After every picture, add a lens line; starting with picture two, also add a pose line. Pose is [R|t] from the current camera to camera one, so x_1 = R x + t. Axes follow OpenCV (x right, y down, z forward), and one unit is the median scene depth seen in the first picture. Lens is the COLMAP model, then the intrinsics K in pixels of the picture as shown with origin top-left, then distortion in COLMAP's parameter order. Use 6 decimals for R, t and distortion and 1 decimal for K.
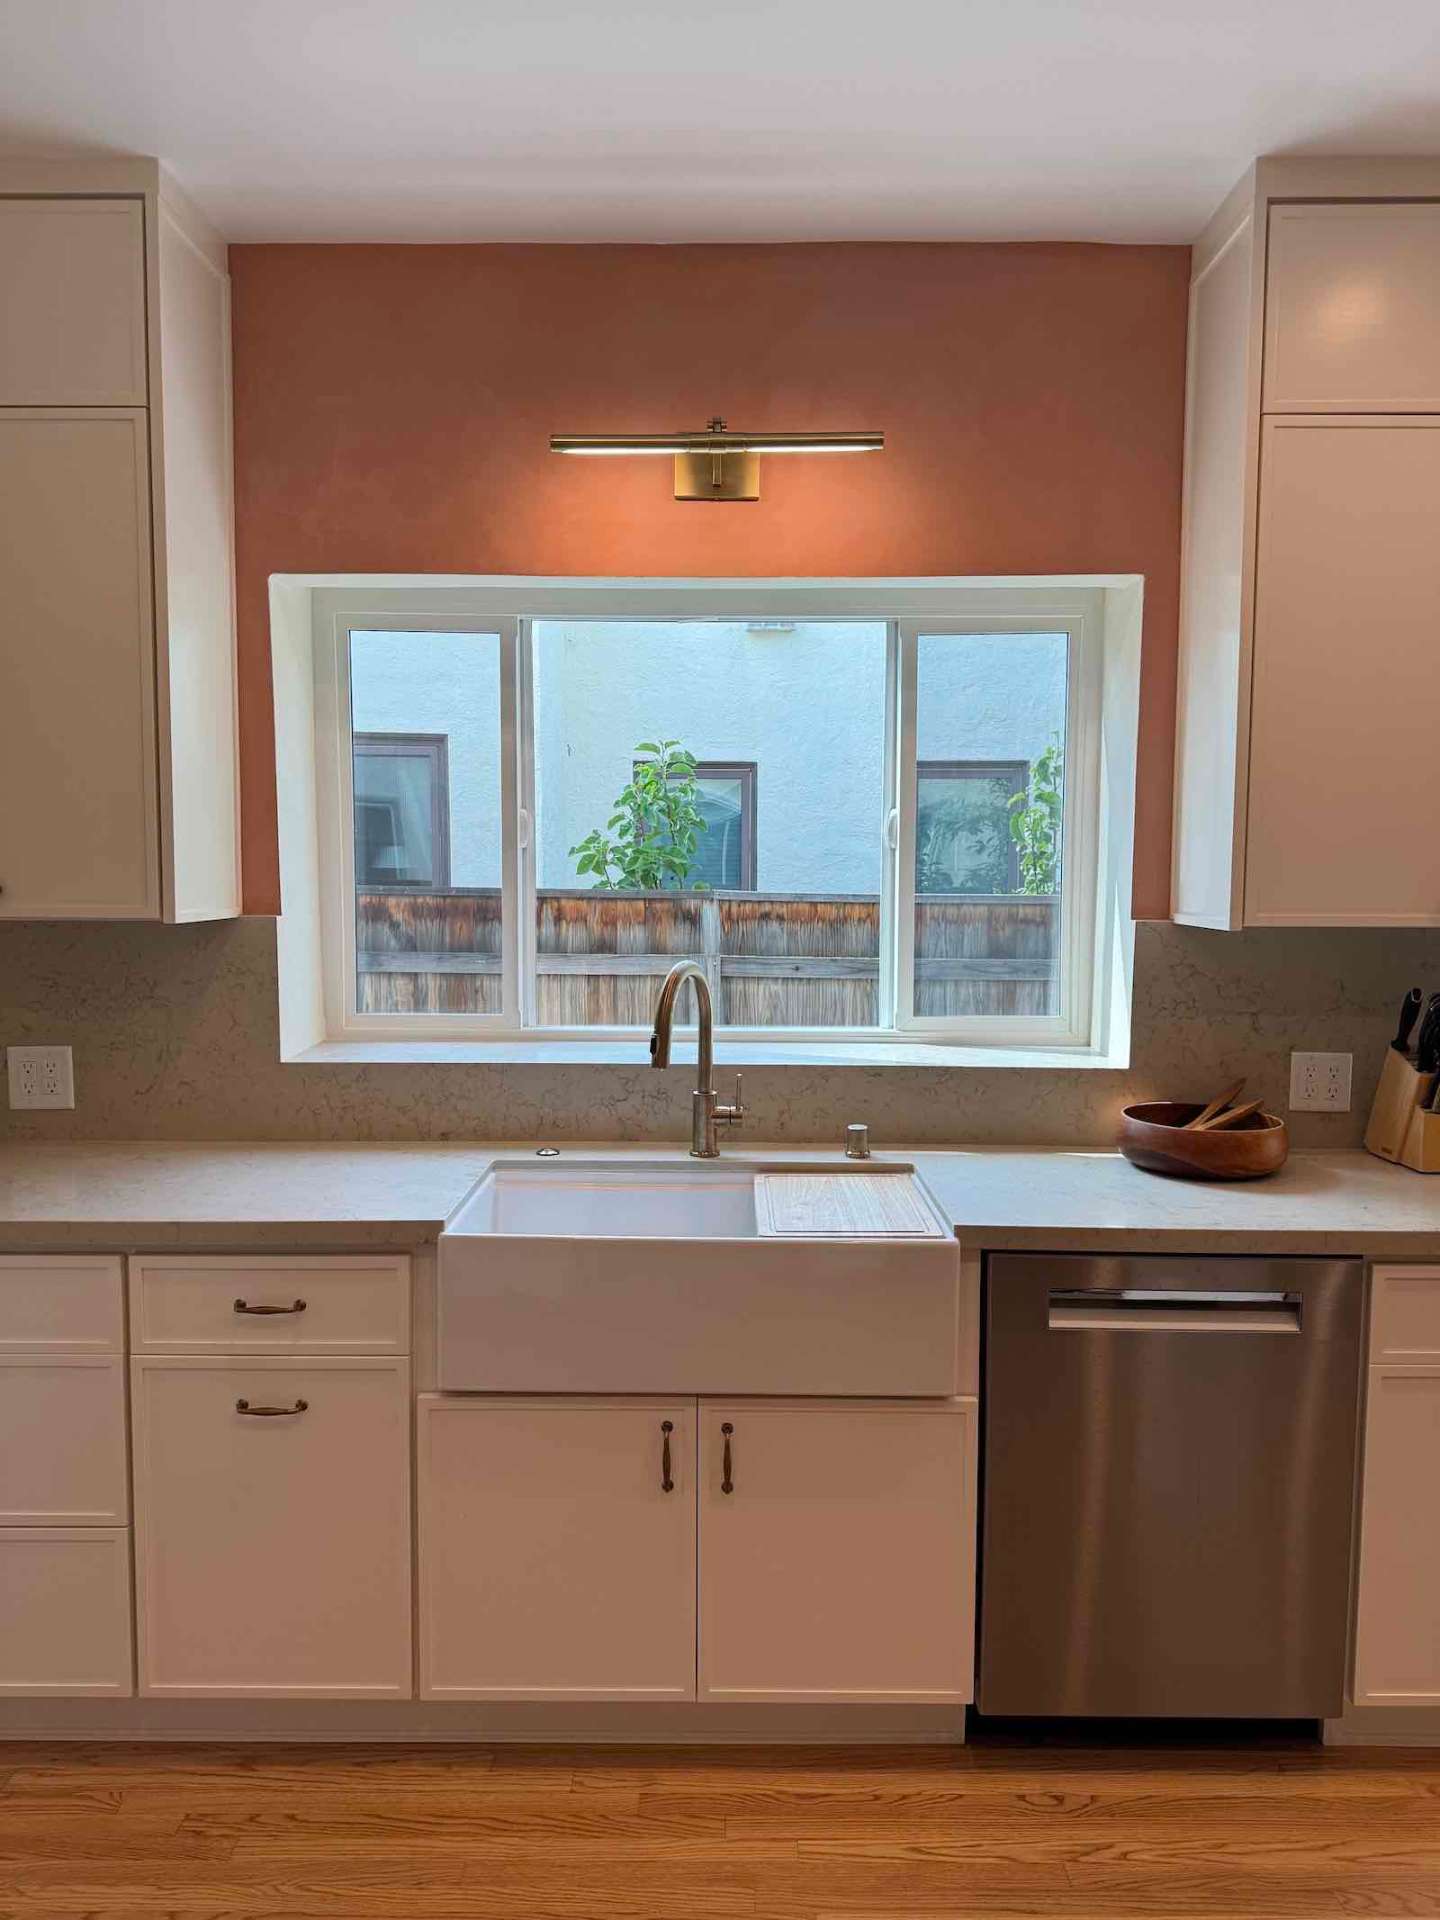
lens RADIAL K [[1435.4, 0, 720.0], [0, 1435.4, 960.0], [0, 0, 1]] dist [0.072664, -0.062762]
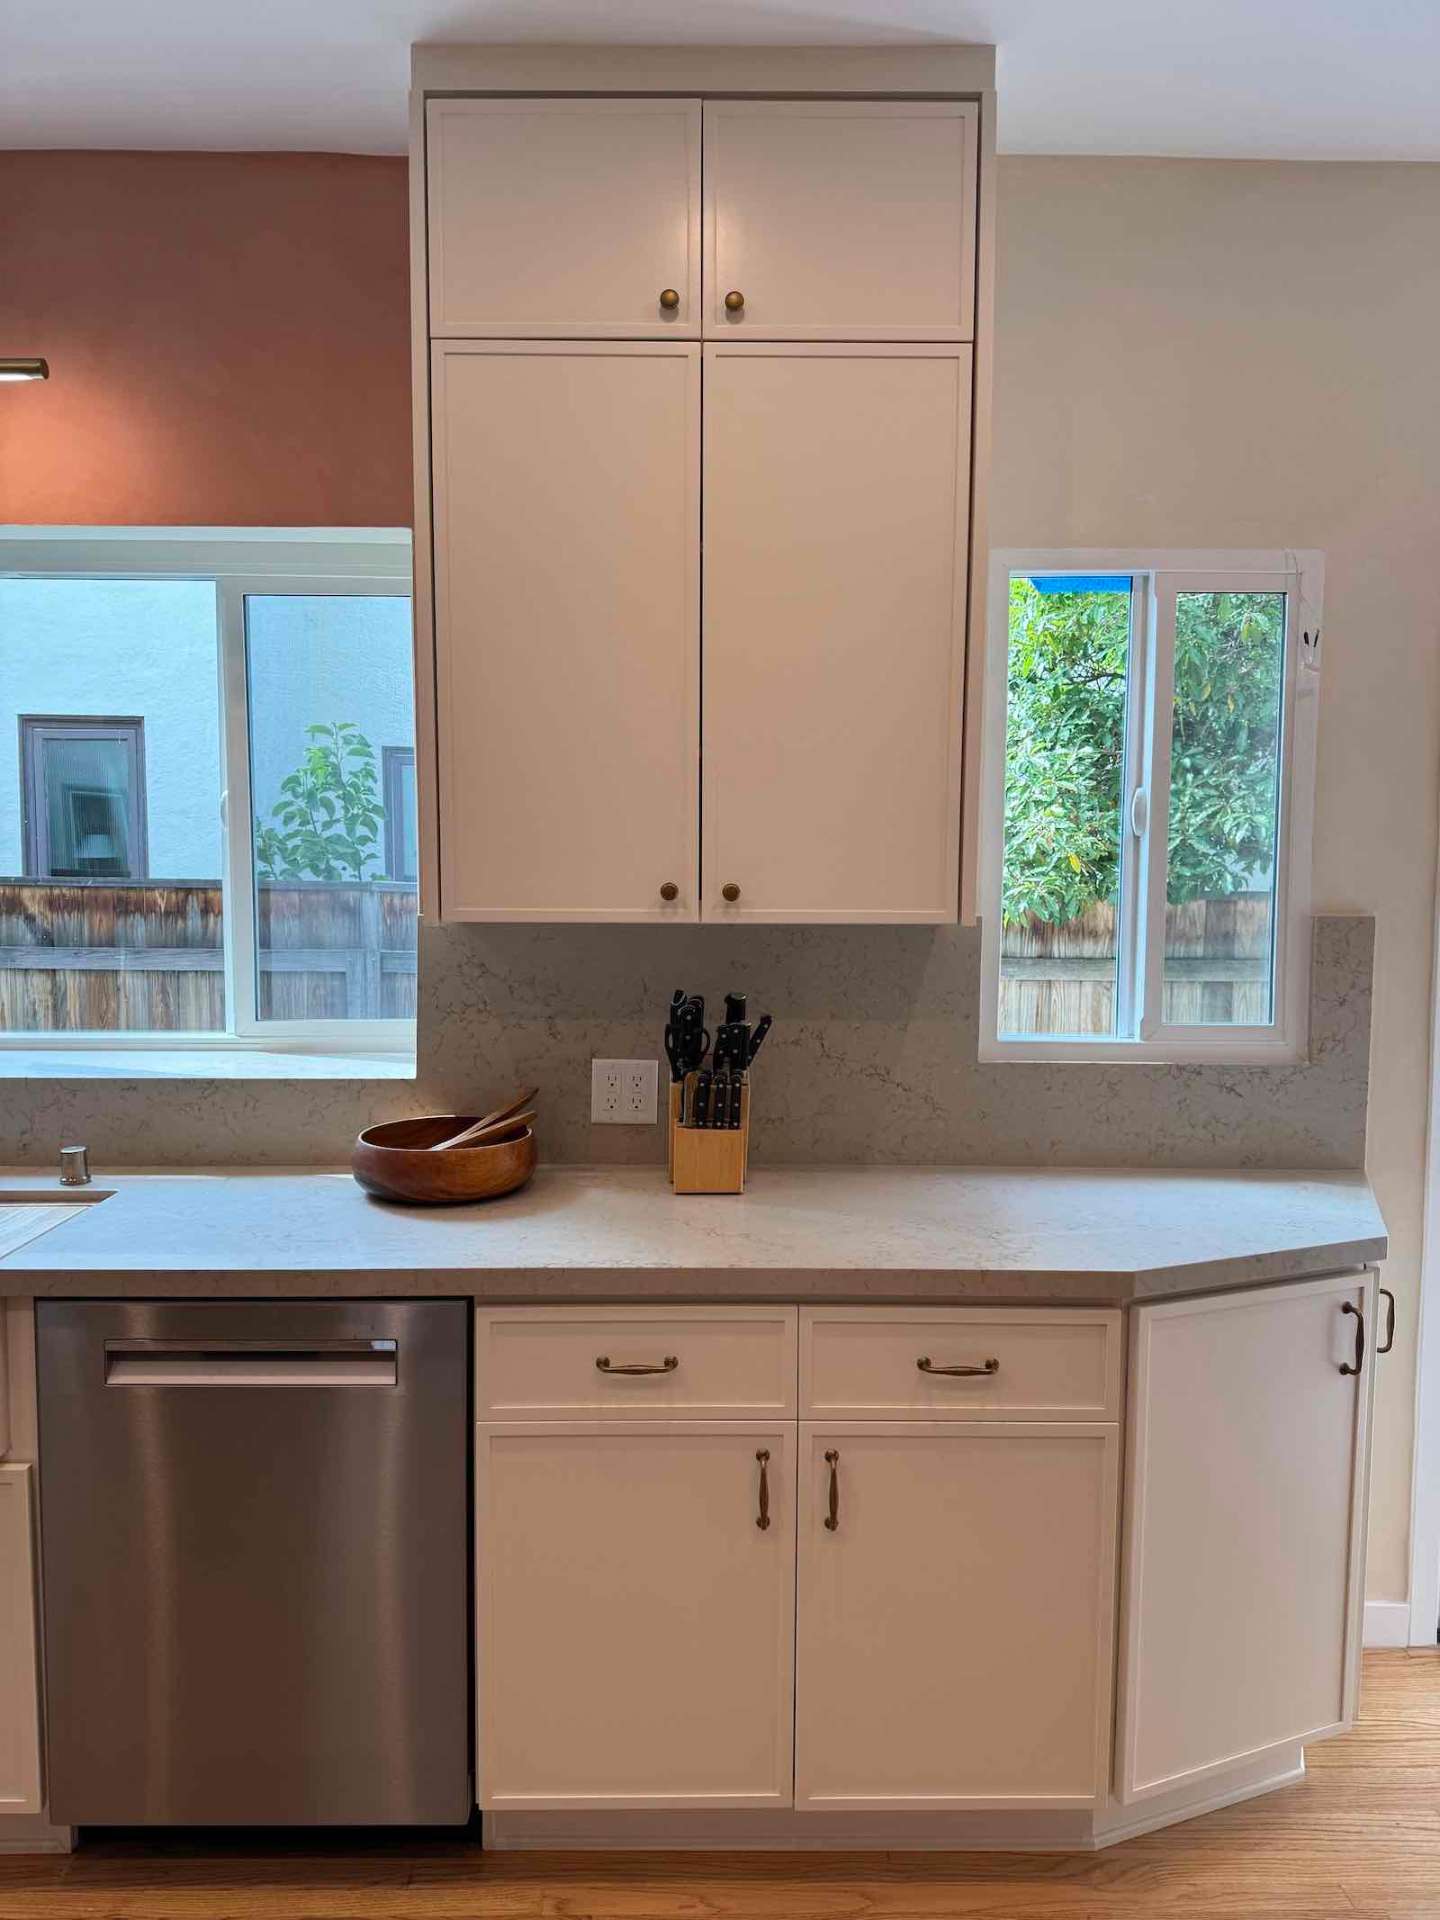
lens RADIAL K [[1434.0, 0, 720.0], [0, 1434.0, 960.0], [0, 0, 1]] dist [0.103250, -0.120448]
pose [[0.999744, -0.001650, 0.022575, 0.398074], [0.001532, 0.999985, 0.005252, -0.002886], [-0.022584, -0.005216, 0.999731, 0.085868]]
